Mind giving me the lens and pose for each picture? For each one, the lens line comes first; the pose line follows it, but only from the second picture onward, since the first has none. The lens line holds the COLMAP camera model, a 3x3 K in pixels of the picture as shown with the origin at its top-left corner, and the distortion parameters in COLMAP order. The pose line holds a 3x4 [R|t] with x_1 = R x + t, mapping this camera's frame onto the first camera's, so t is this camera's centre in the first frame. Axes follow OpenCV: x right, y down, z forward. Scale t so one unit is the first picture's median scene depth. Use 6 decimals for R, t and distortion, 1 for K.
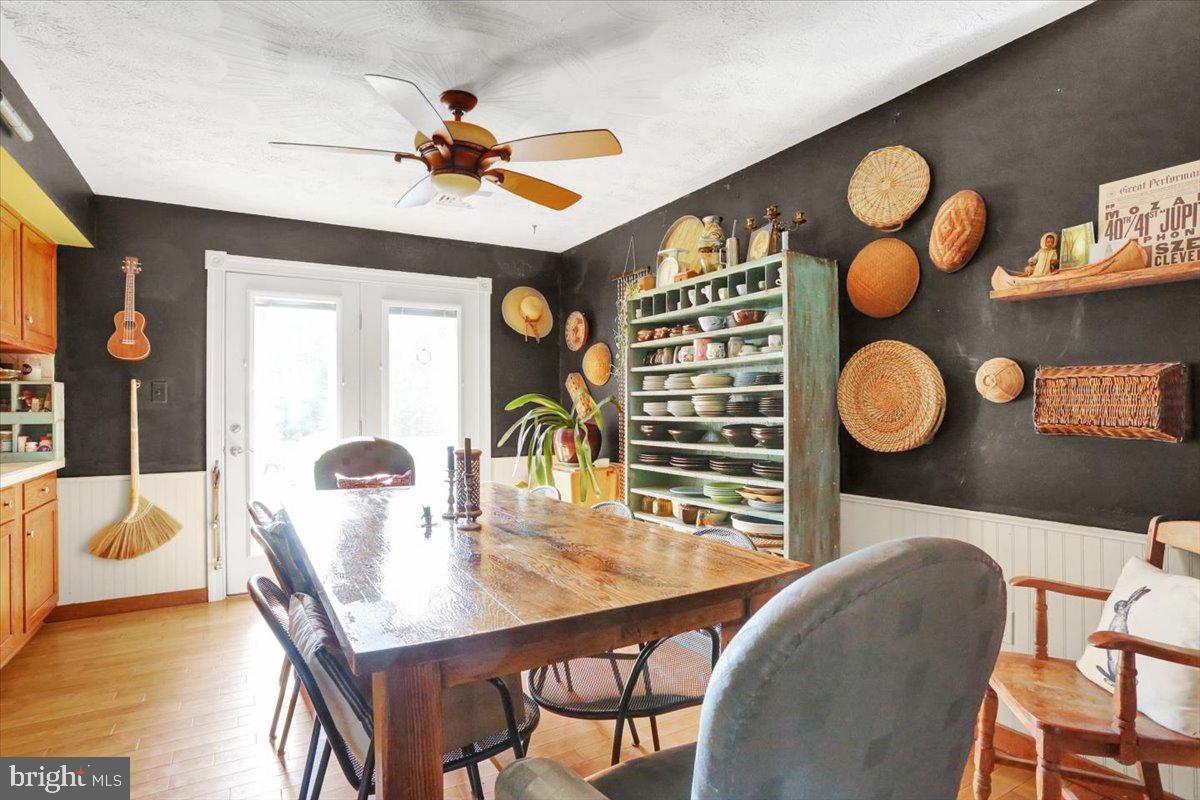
lens RADIAL K [[621.6, 0, 577.3], [0, 621.6, 401.1], [0, 0, 1]] dist [-0.030264, 0.000028]
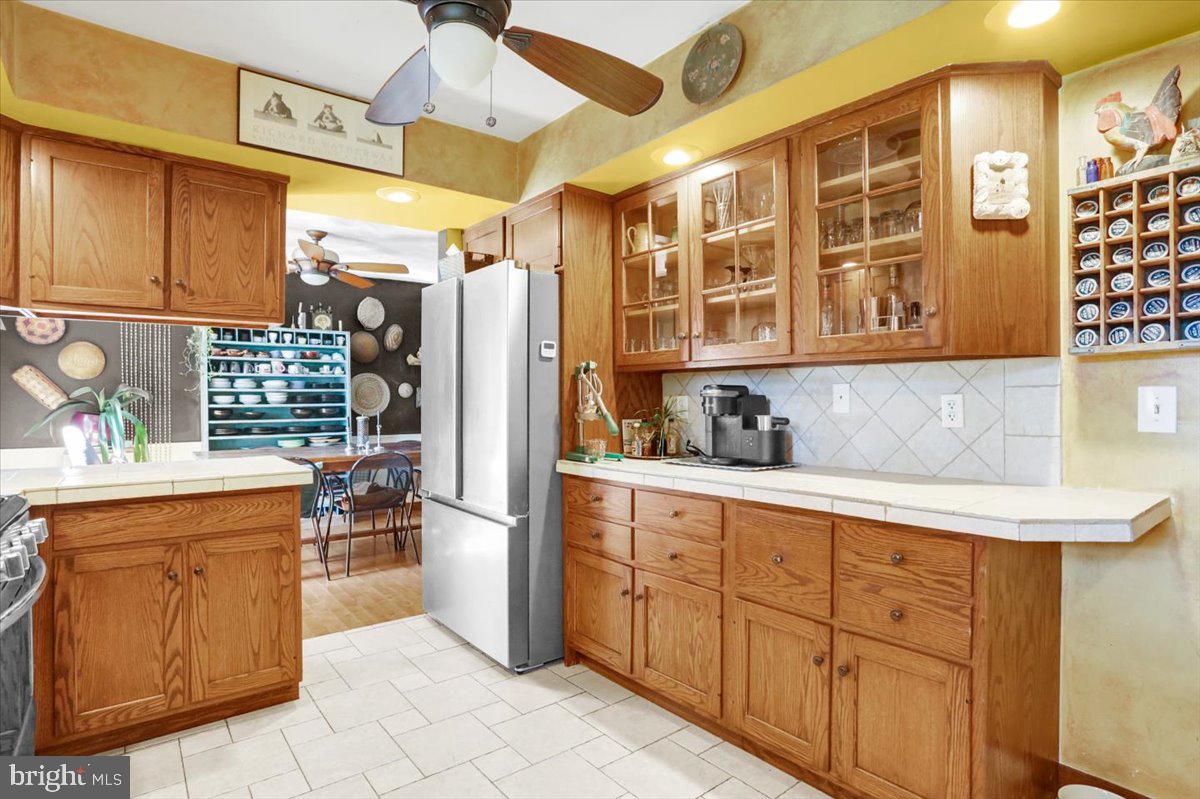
lens RADIAL K [[621.6, 0, 577.3], [0, 621.6, 400.6], [0, 0, 1]] dist [-0.030264, 0.000028]
pose [[-0.155834, 0.003330, 0.987778, -1.747309], [-0.004375, 0.999982, -0.004062, 0.019553], [-0.987774, -0.004954, -0.155816, 0.430076]]
